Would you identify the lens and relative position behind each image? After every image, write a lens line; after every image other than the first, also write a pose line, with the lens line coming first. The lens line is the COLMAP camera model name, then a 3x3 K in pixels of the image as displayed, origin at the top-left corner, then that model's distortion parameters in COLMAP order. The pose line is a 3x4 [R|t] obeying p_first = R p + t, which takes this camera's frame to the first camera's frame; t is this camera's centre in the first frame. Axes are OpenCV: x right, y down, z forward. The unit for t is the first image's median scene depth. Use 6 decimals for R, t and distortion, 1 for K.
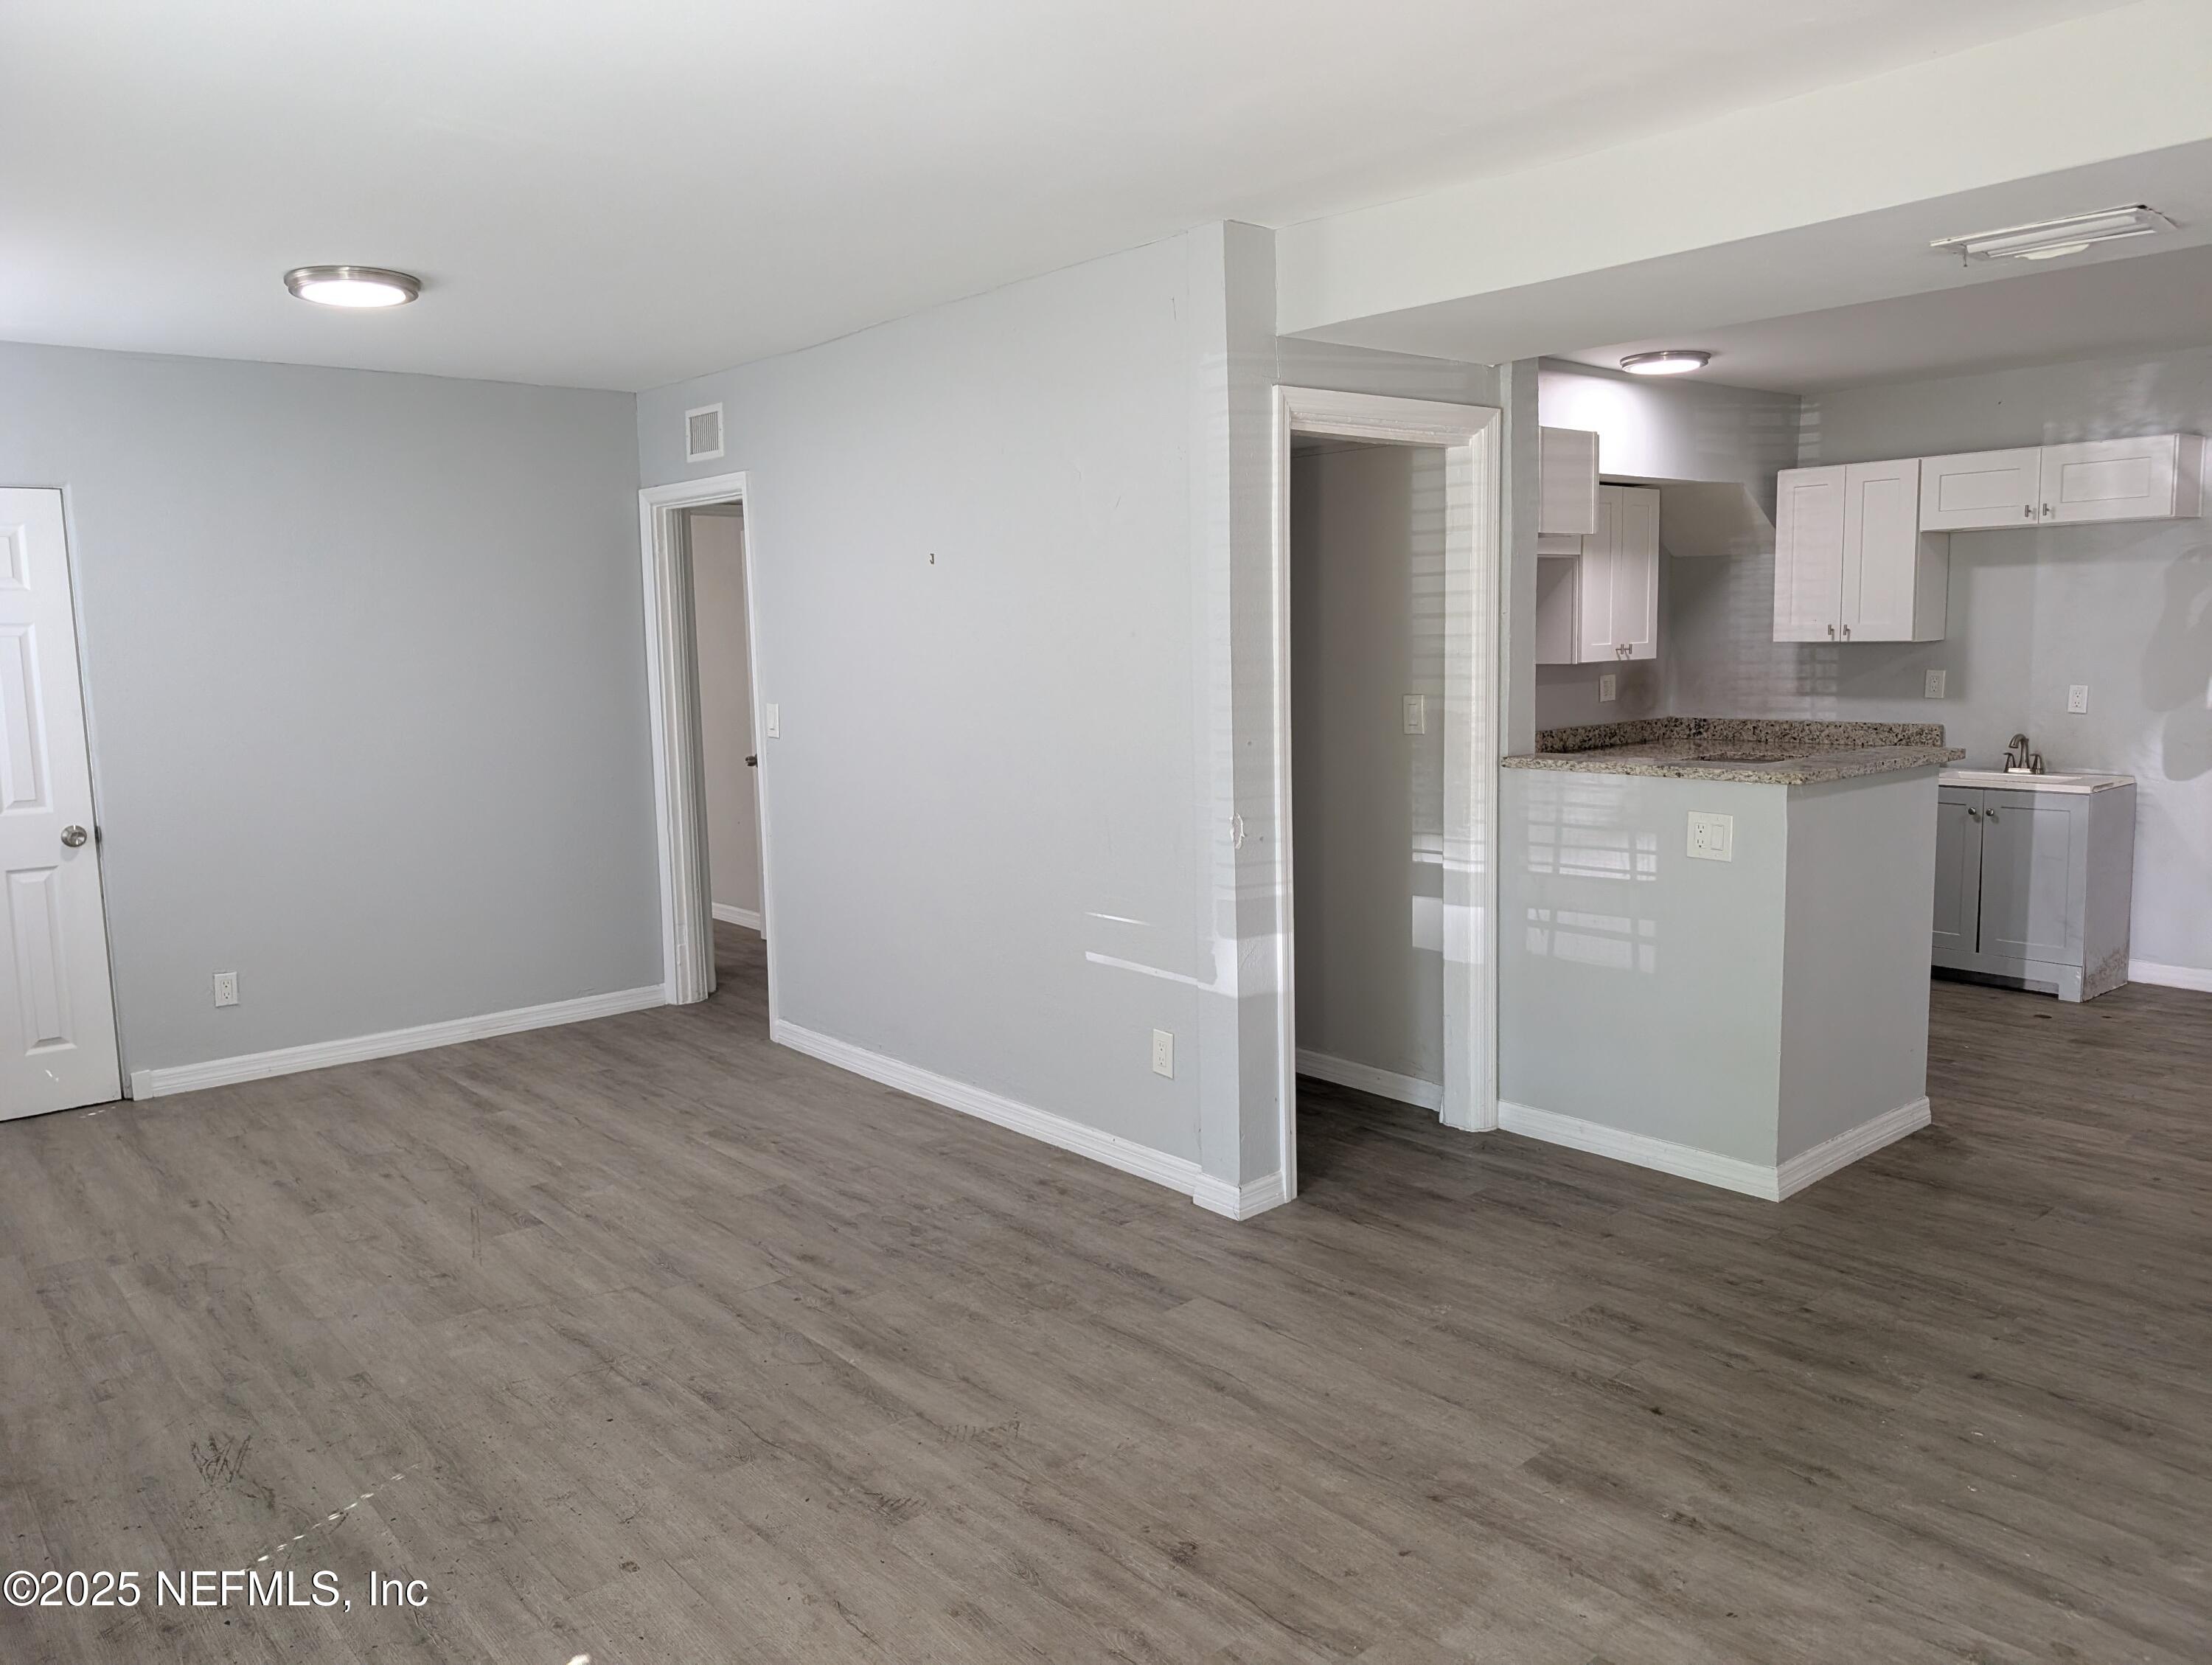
lens RADIAL K [[1604.8, 0, 1109.8], [0, 1604.8, 810.4], [0, 0, 1]] dist [0.027578, -0.028147]
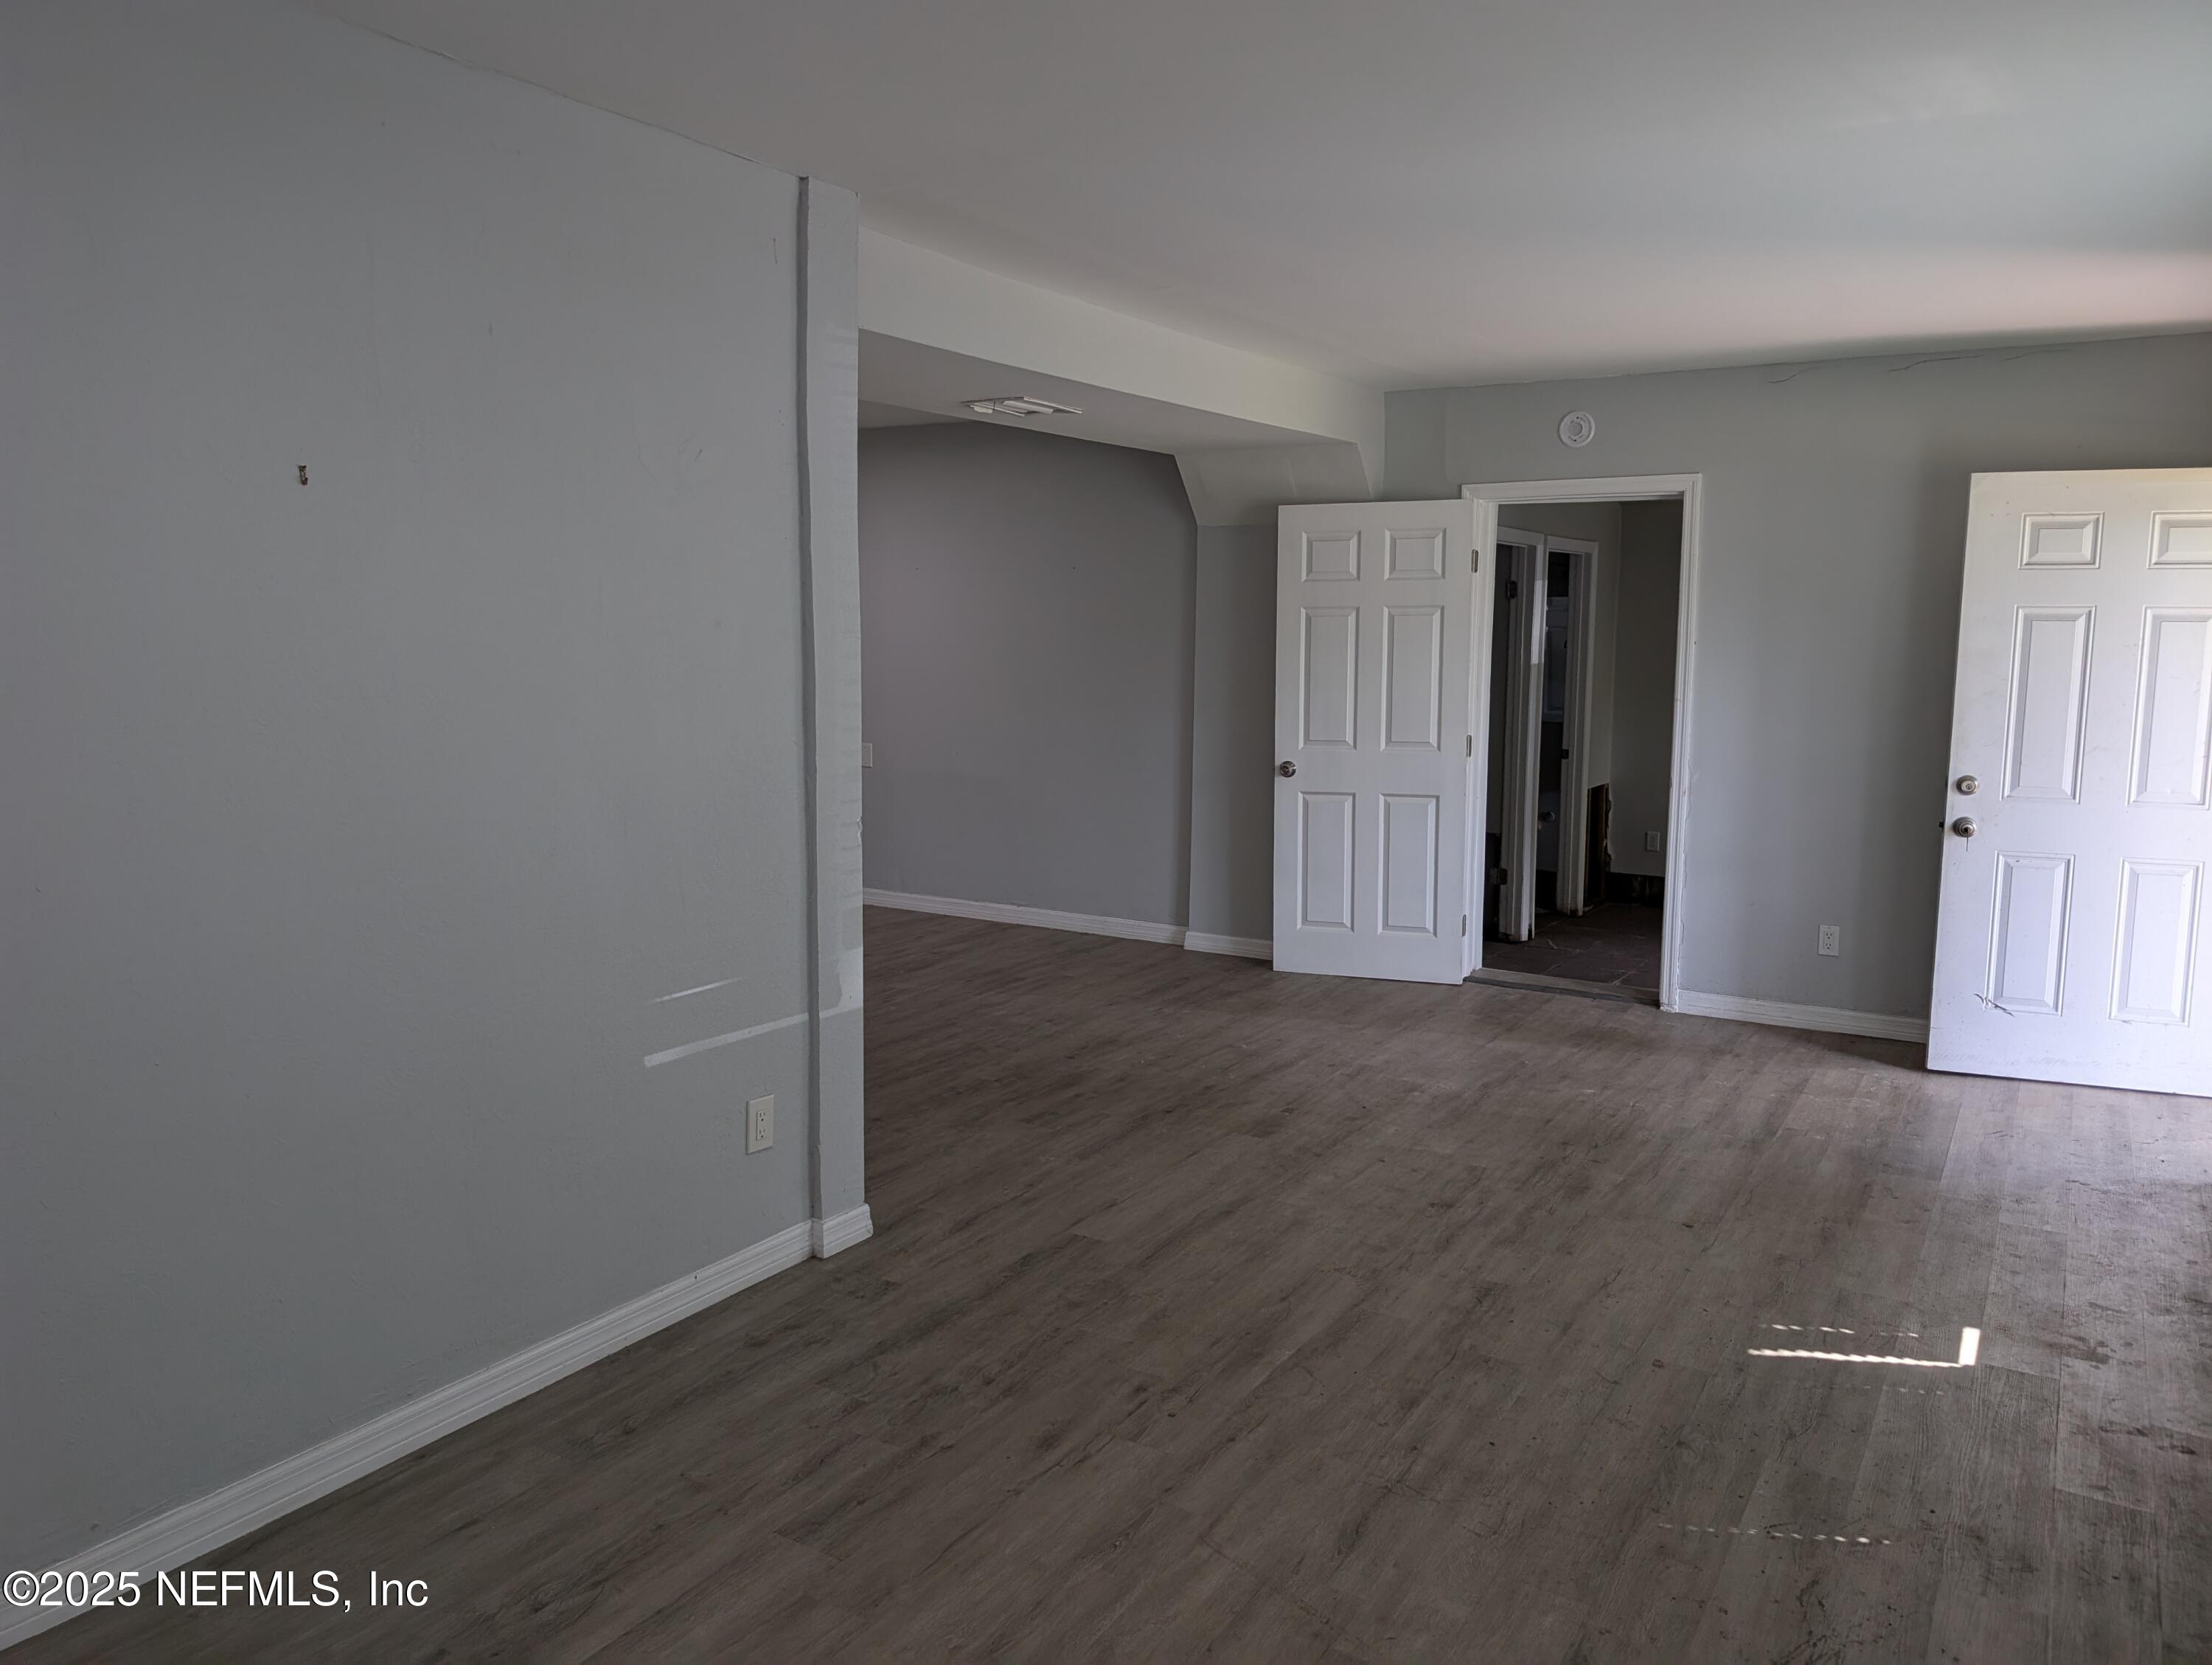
lens RADIAL K [[1604.8, 0, 1102.1], [0, 1604.8, 835.5], [0, 0, 1]] dist [0.027578, -0.028147]
pose [[-0.297458, -0.110375, 0.948333, -1.055957], [0.108908, 0.982889, 0.148557, -0.135741], [-0.948503, 0.147471, -0.280347, 1.368881]]
